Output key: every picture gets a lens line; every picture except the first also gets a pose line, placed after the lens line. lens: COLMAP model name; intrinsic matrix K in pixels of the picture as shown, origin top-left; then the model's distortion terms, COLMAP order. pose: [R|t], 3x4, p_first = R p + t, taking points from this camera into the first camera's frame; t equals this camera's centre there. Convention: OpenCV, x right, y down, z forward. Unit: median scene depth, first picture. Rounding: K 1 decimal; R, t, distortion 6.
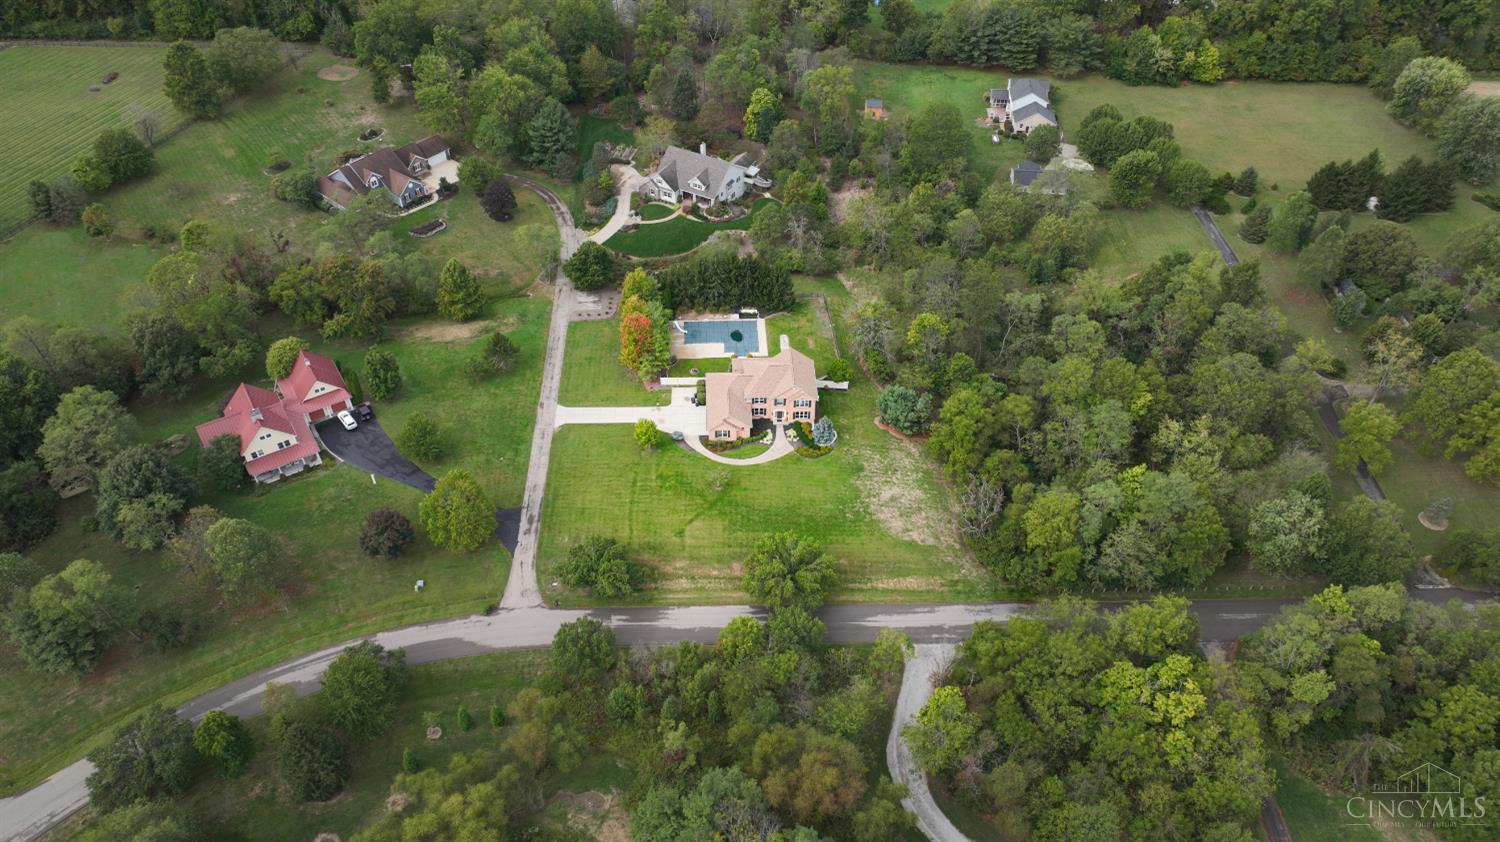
lens RADIAL K [[1055.0, 0, 750.0], [0, 1055.0, 421.0], [0, 0, 1]] dist [0.007539, -0.000536]
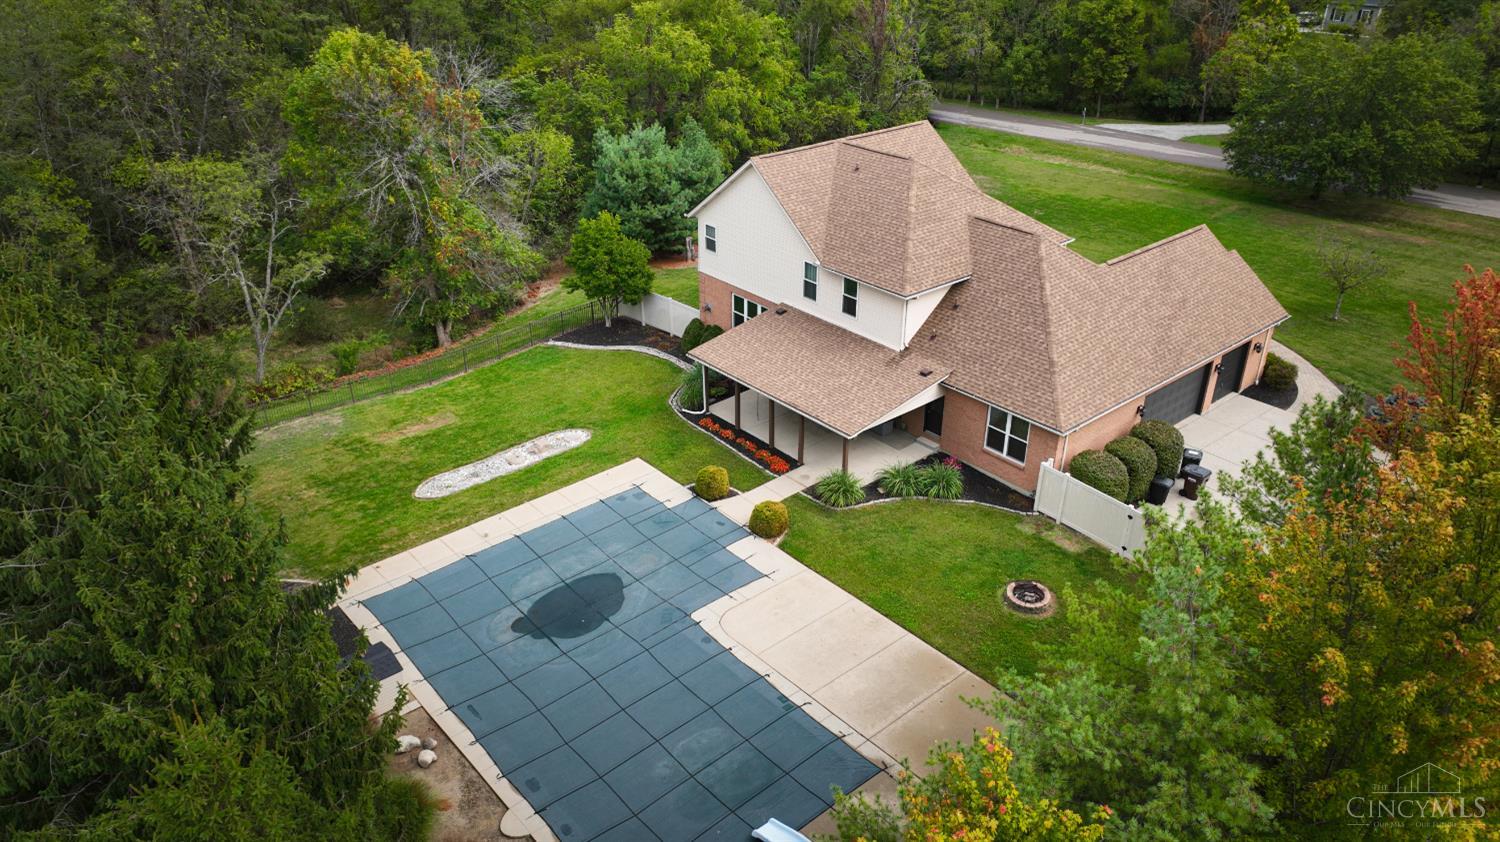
lens RADIAL K [[1055.0, 0, 750.0], [0, 1055.0, 421.0], [0, 0, 1]] dist [0.007539, -0.000536]
pose [[-0.618989, -0.373908, 0.690685, -0.129316], [0.535432, 0.442479, 0.719392, -0.199404], [-0.574599, 0.815111, -0.073687, 1.049312]]
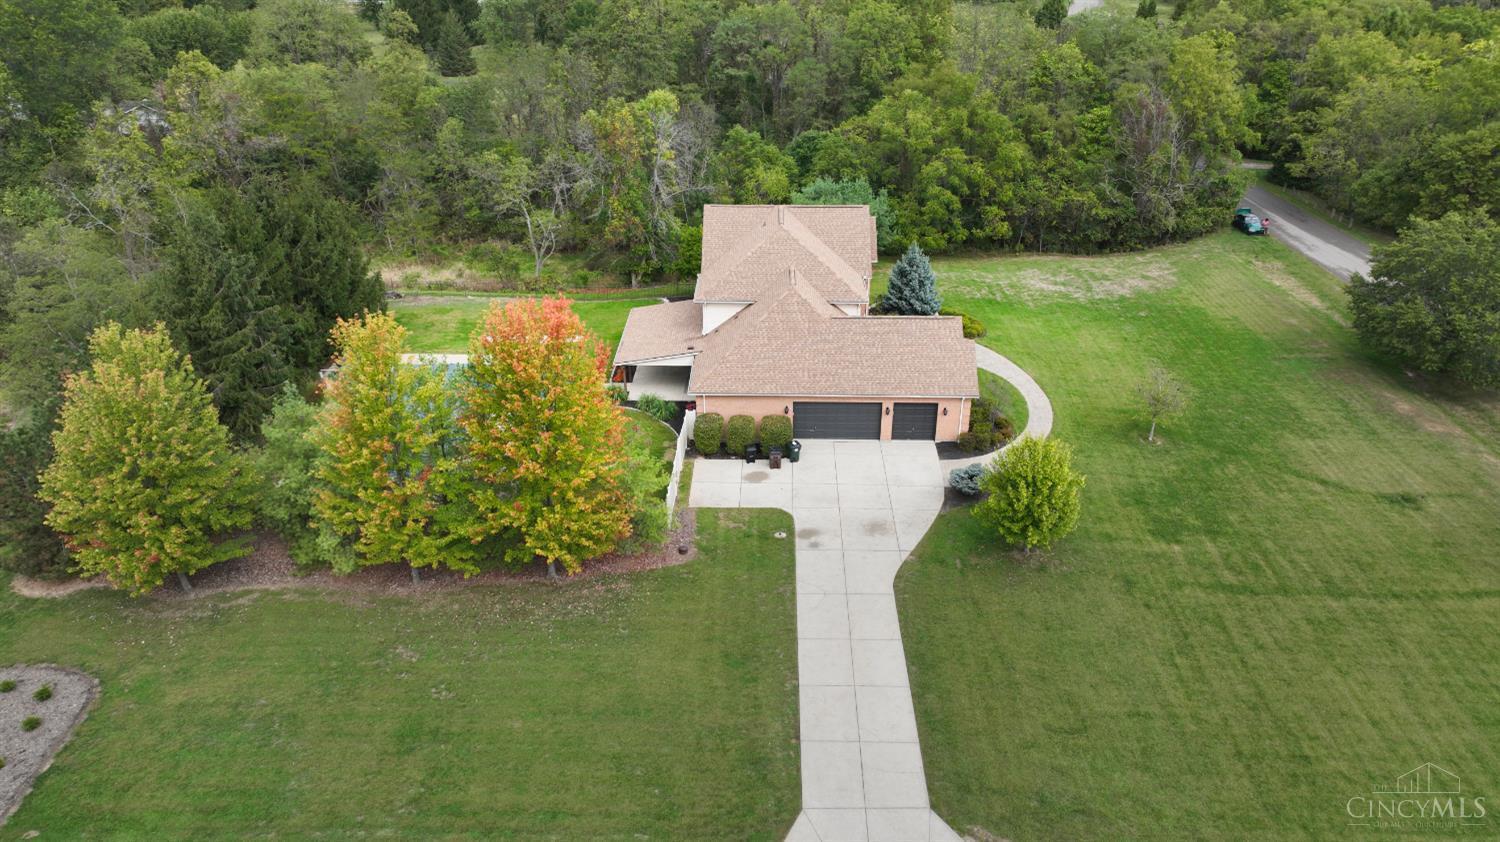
lens RADIAL K [[1055.0, 0, 750.0], [0, 1055.0, 421.0], [0, 0, 1]] dist [0.007539, -0.000536]
pose [[0.064035, -0.462052, 0.884538, -0.302368], [0.687189, 0.663148, 0.296658, -0.116218], [-0.723651, 0.588848, 0.359982, 0.896016]]
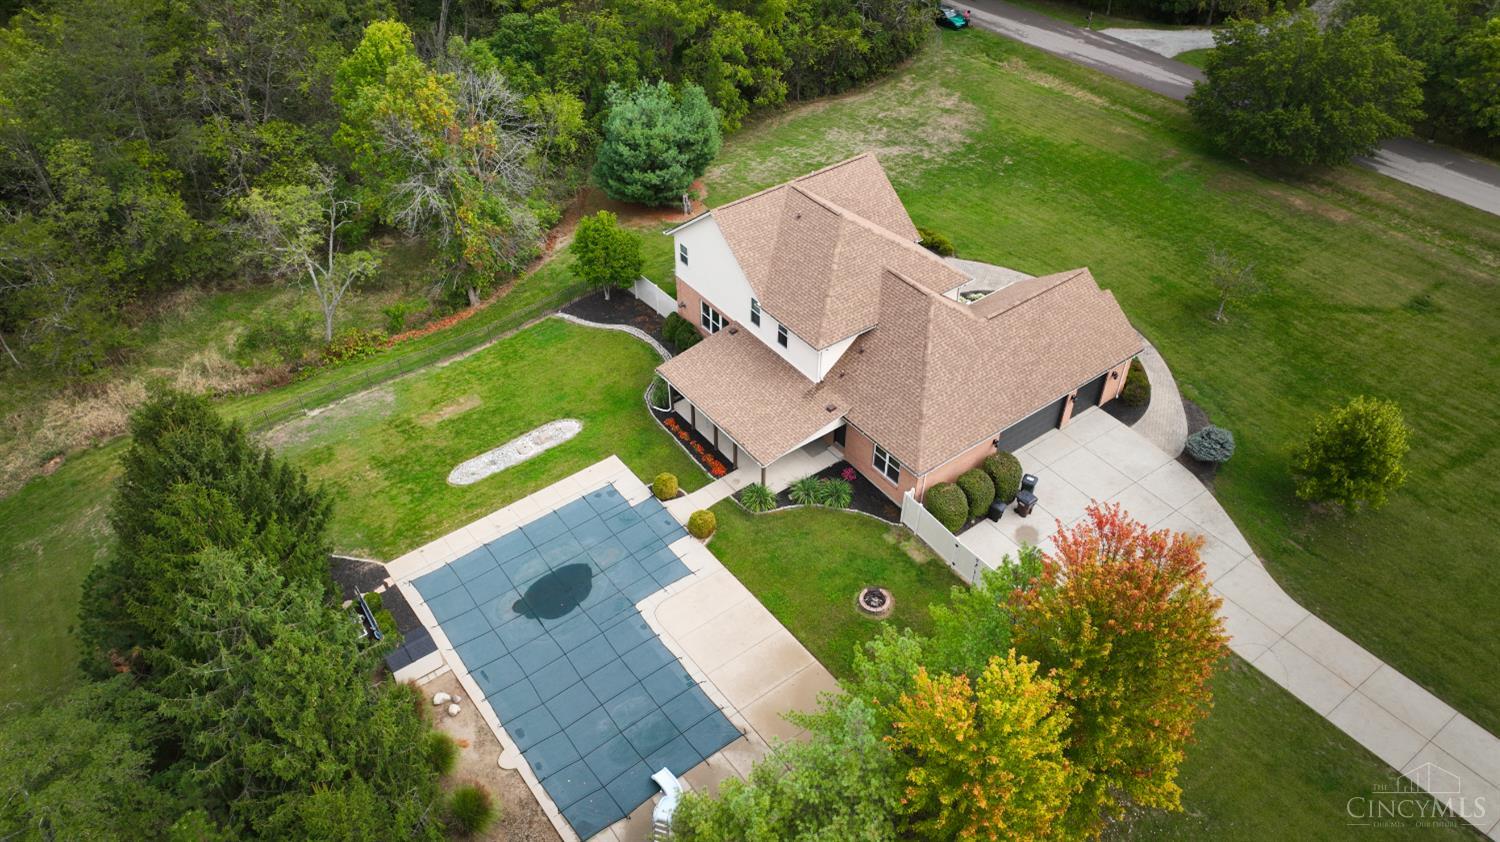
lens RADIAL K [[1055.0, 0, 750.0], [0, 1055.0, 421.0], [0, 0, 1]] dist [0.007539, -0.000536]
pose [[-0.566906, -0.542754, 0.619706, -0.159138], [0.560639, 0.296979, 0.772973, -0.251510], [-0.603574, 0.785634, 0.135930, 0.989633]]
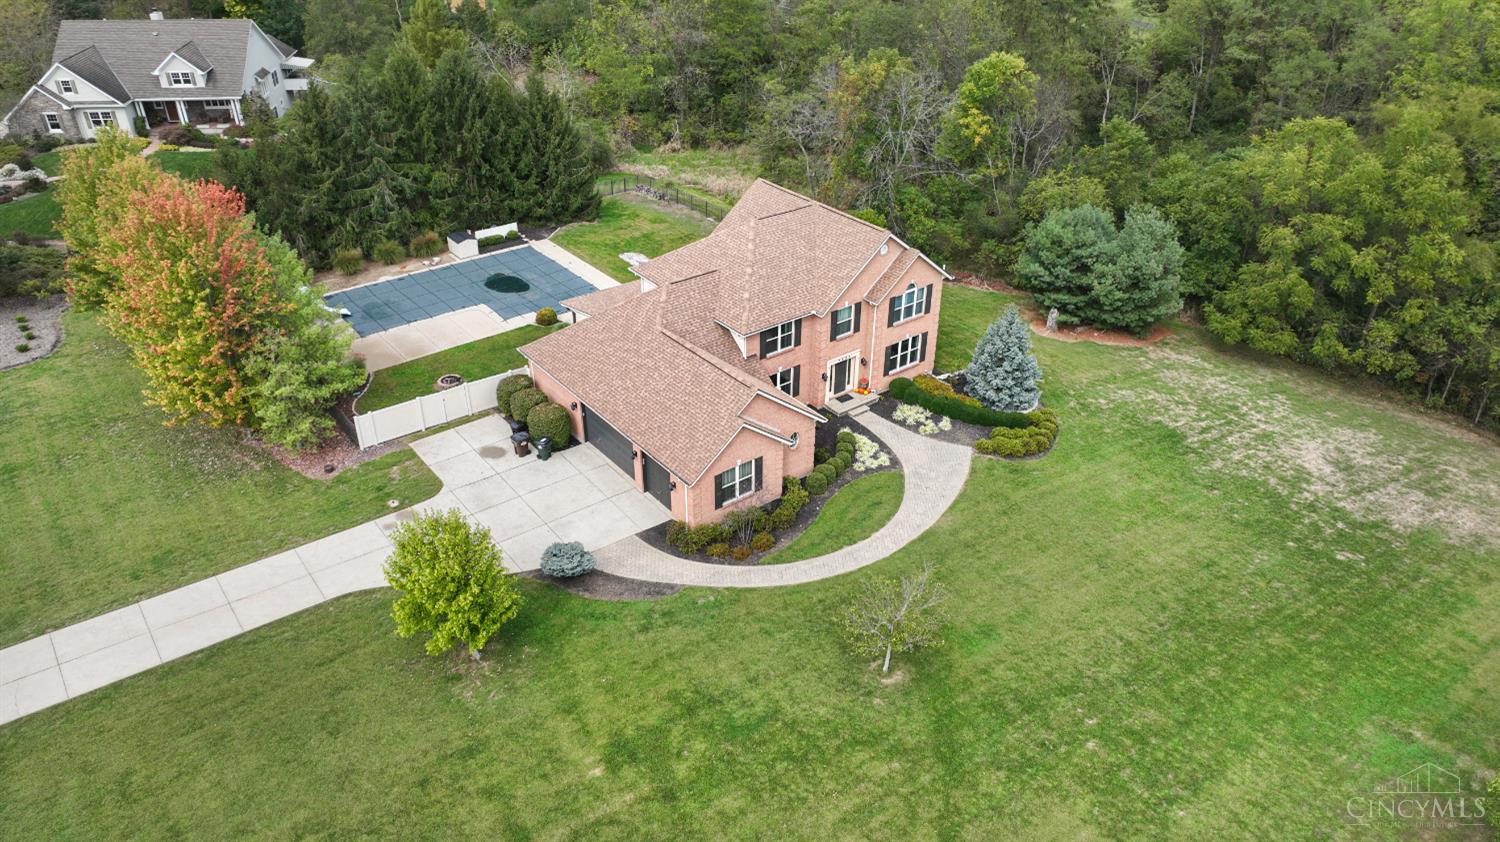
lens RADIAL K [[1055.0, 0, 750.0], [0, 1055.0, 421.0], [0, 0, 1]] dist [0.007539, -0.000536]
pose [[0.818654, -0.300703, 0.489269, -0.133237], [0.398510, 0.910907, -0.106953, 0.025293], [-0.413517, 0.282536, 0.865550, 0.749305]]
